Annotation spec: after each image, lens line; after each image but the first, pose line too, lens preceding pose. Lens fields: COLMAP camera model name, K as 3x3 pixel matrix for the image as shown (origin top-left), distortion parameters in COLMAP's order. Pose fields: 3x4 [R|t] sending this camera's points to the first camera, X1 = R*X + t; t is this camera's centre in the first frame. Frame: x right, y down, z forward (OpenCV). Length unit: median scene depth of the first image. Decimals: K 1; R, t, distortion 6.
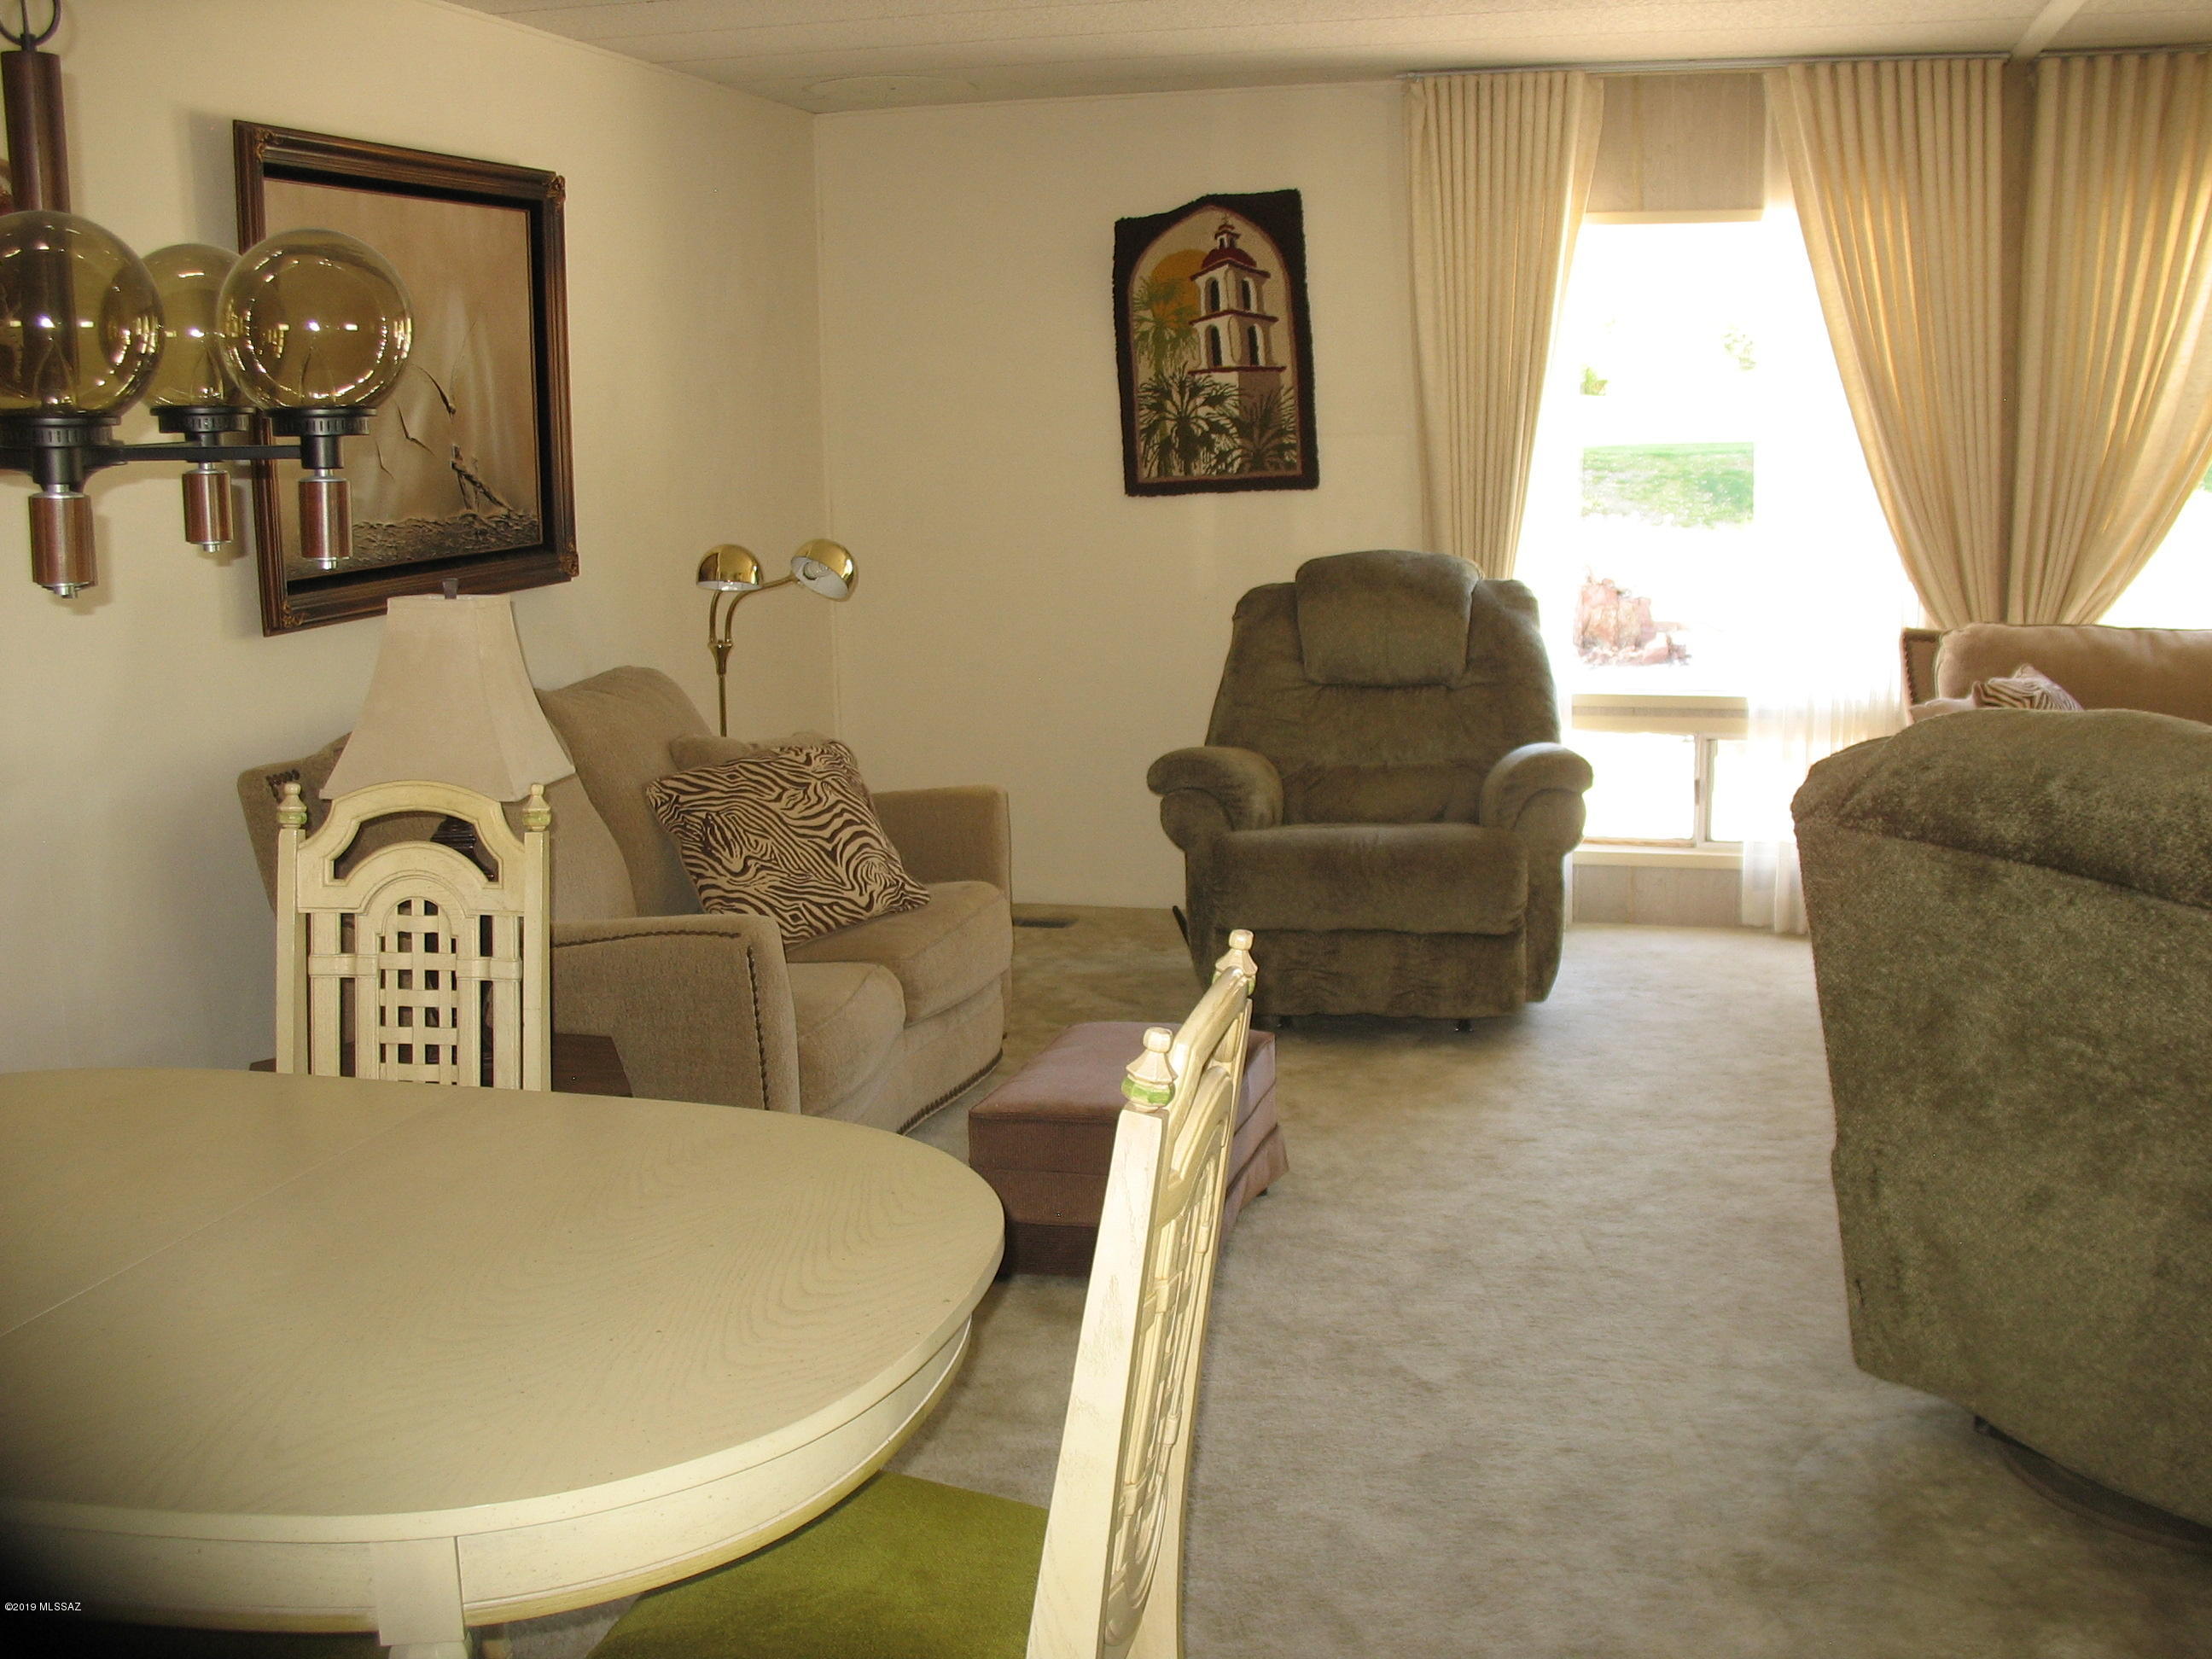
lens RADIAL K [[2308.8, 0, 1117.4], [0, 2308.8, 832.9], [0, 0, 1]] dist [-0.194964, 0.235602]
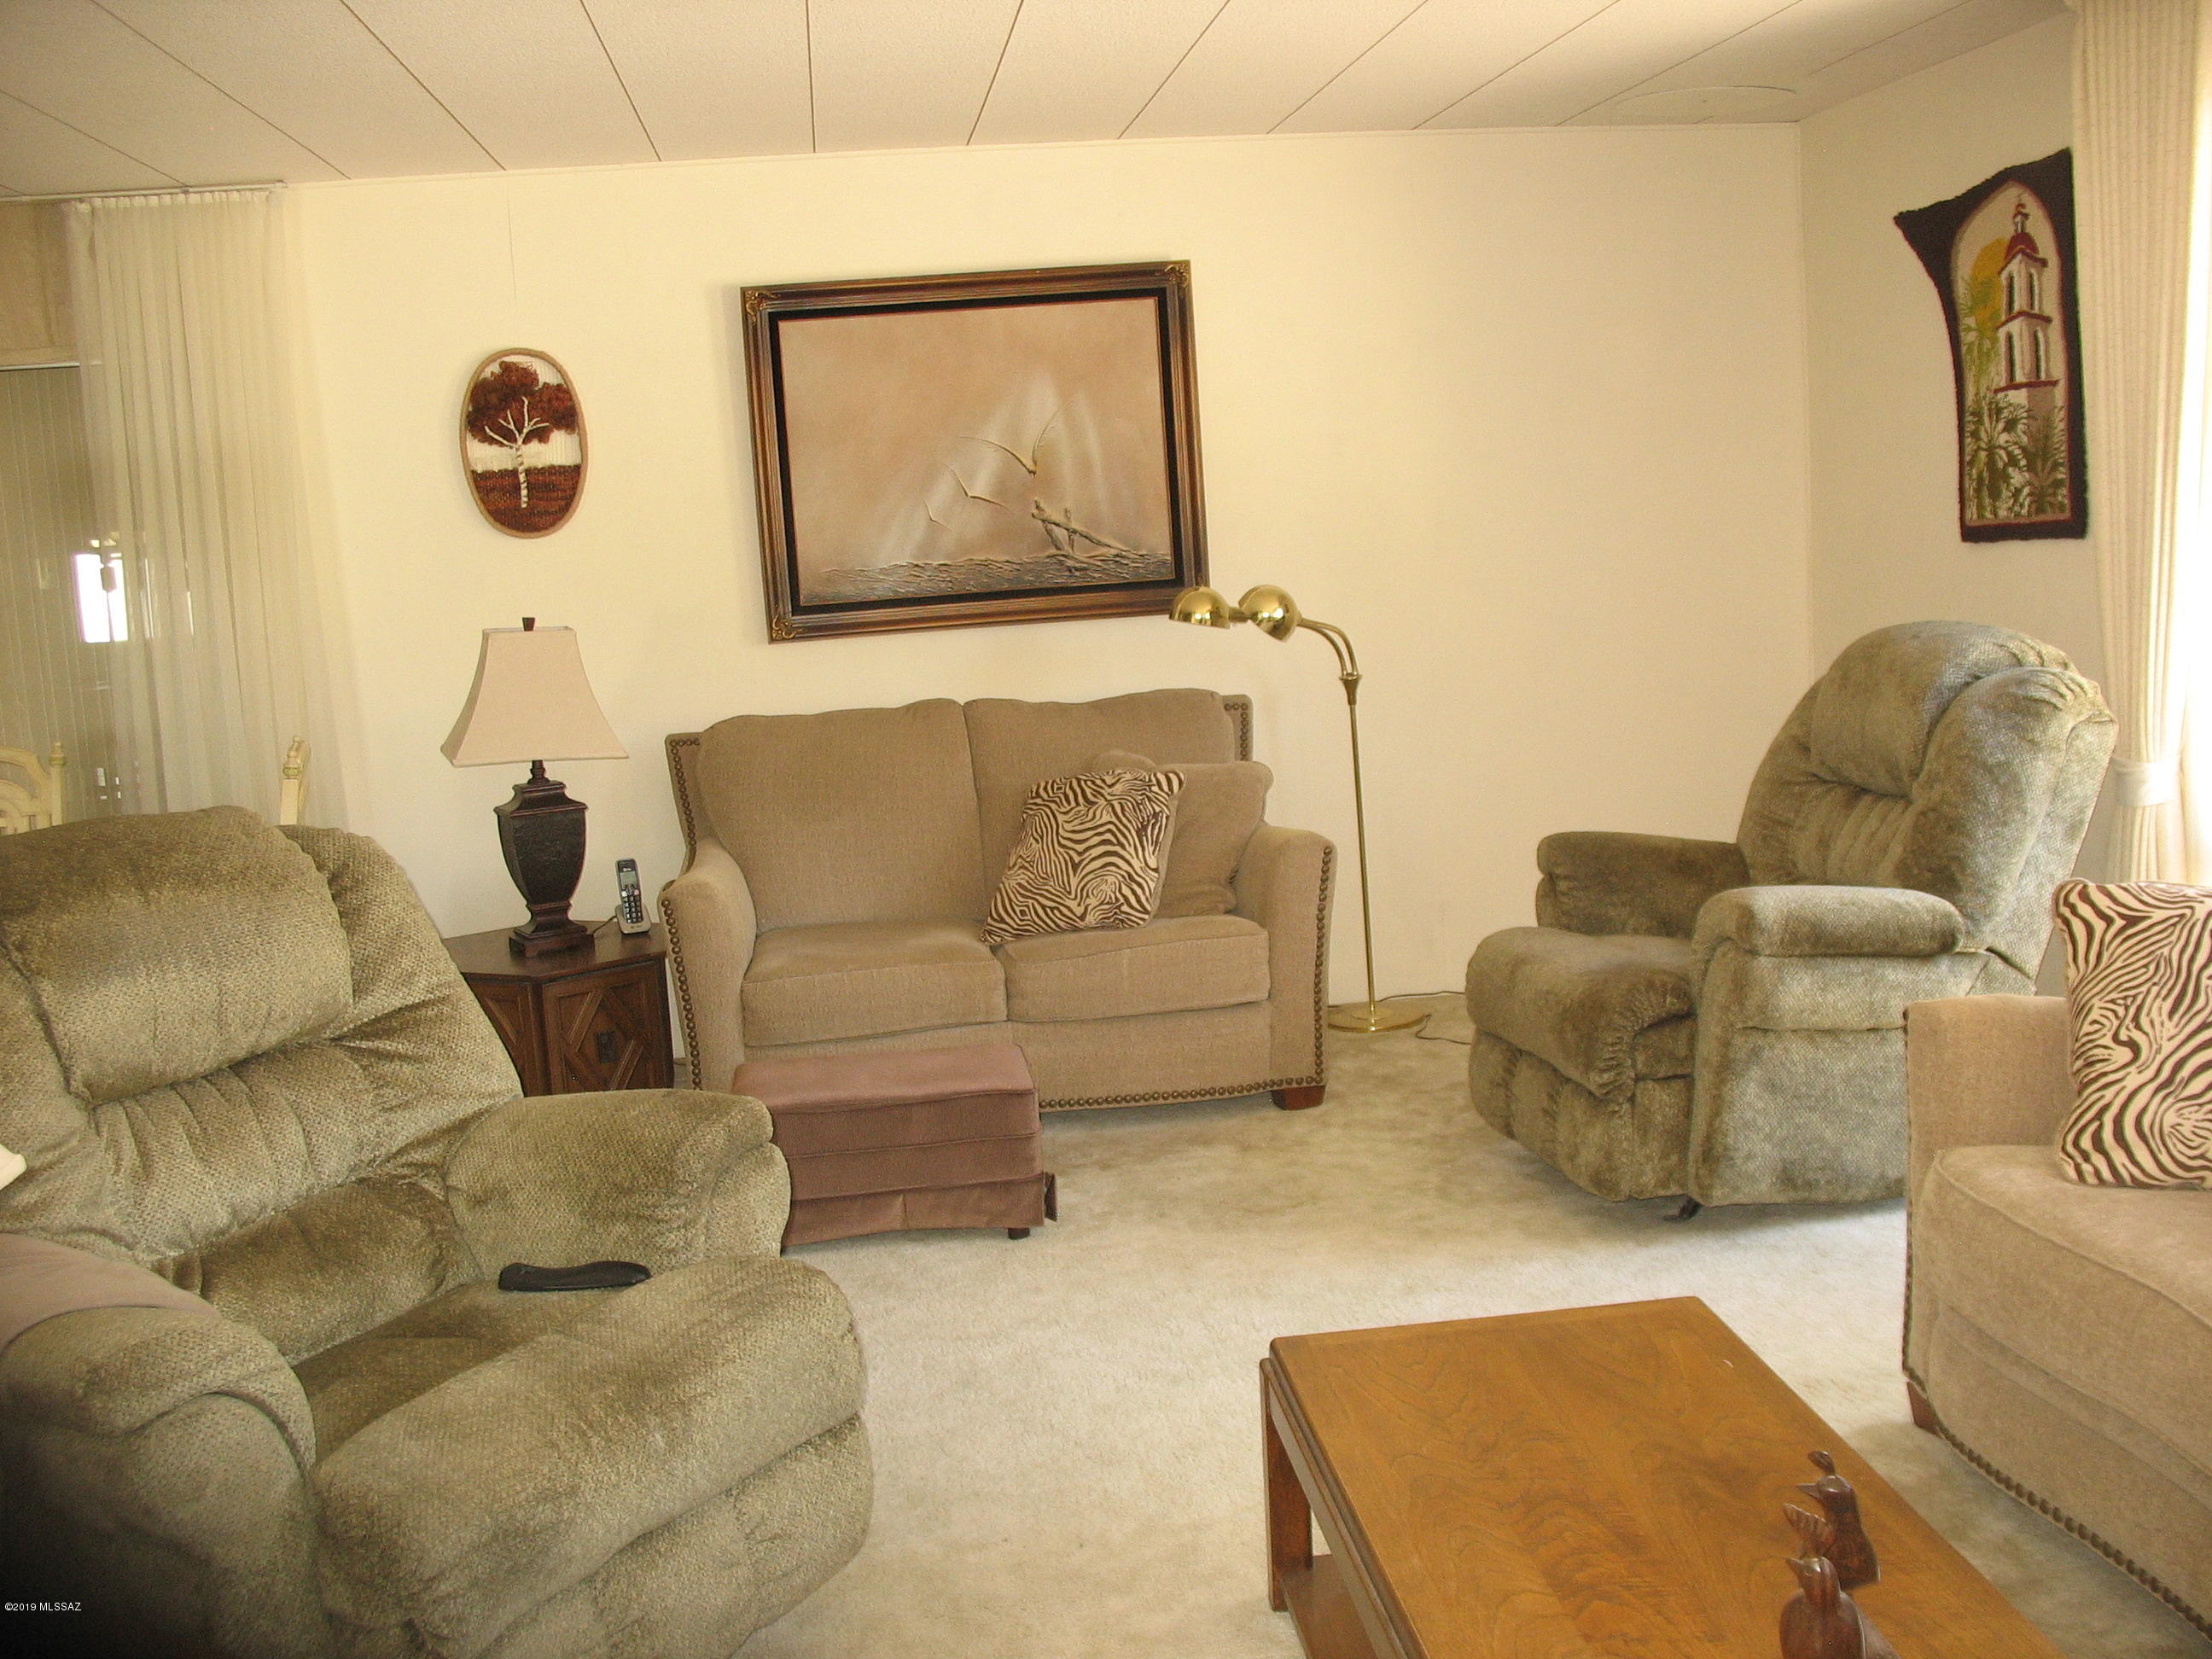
lens RADIAL K [[2308.8, 0, 1117.4], [0, 2308.8, 832.9], [0, 0, 1]] dist [-0.194964, 0.235602]
pose [[0.367282, 0.133530, -0.920475, 0.678010], [-0.118448, 0.988298, 0.096107, -0.086675], [0.922537, 0.073730, 0.378800, 0.427937]]
